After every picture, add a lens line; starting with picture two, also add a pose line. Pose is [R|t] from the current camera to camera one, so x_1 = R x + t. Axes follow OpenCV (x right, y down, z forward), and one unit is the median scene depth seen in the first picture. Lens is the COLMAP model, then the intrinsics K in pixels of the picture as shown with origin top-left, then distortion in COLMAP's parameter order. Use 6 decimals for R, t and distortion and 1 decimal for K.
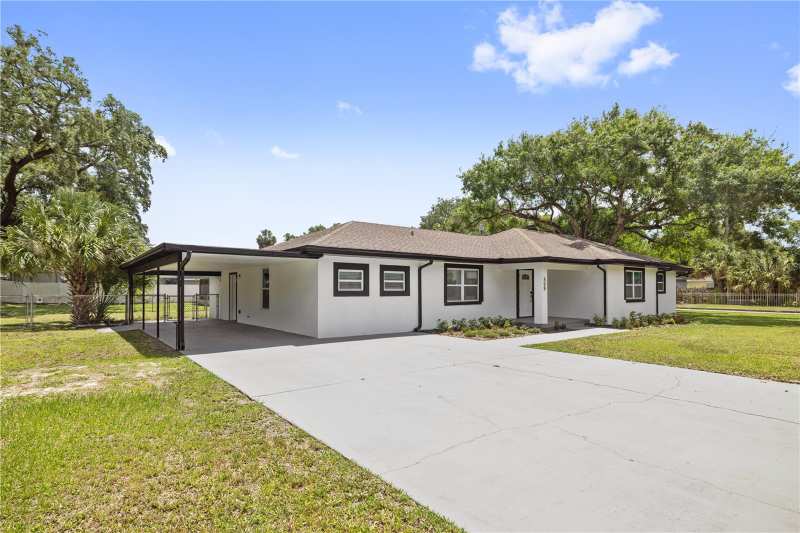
lens RADIAL K [[415.7, 0, 400.2], [0, 415.7, 288.9], [0, 0, 1]] dist [-0.004475, -0.000336]
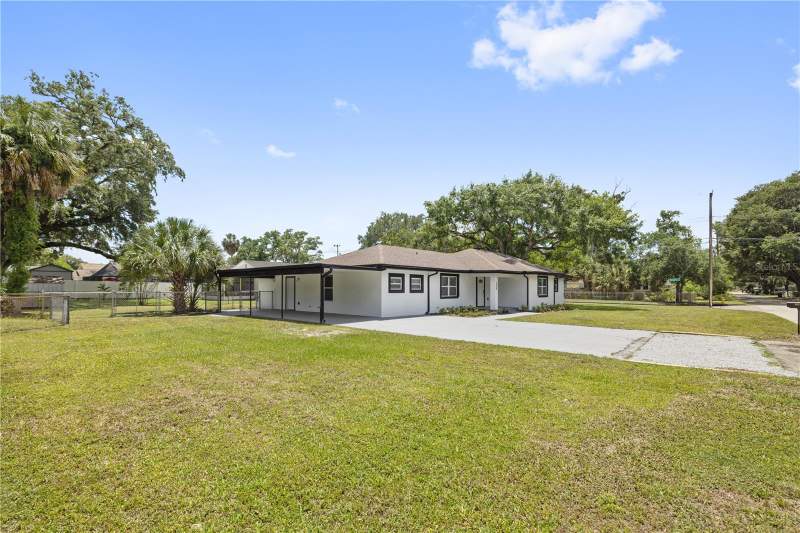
lens RADIAL K [[367.5, 0, 399.8], [0, 367.5, 287.8], [0, 0, 1]] dist [0.001278, 0.000036]
pose [[0.982495, 0.006070, 0.186191, -0.257848], [-0.006688, 0.999974, 0.002693, -0.004809], [-0.186170, -0.003891, 0.982510, -0.319094]]
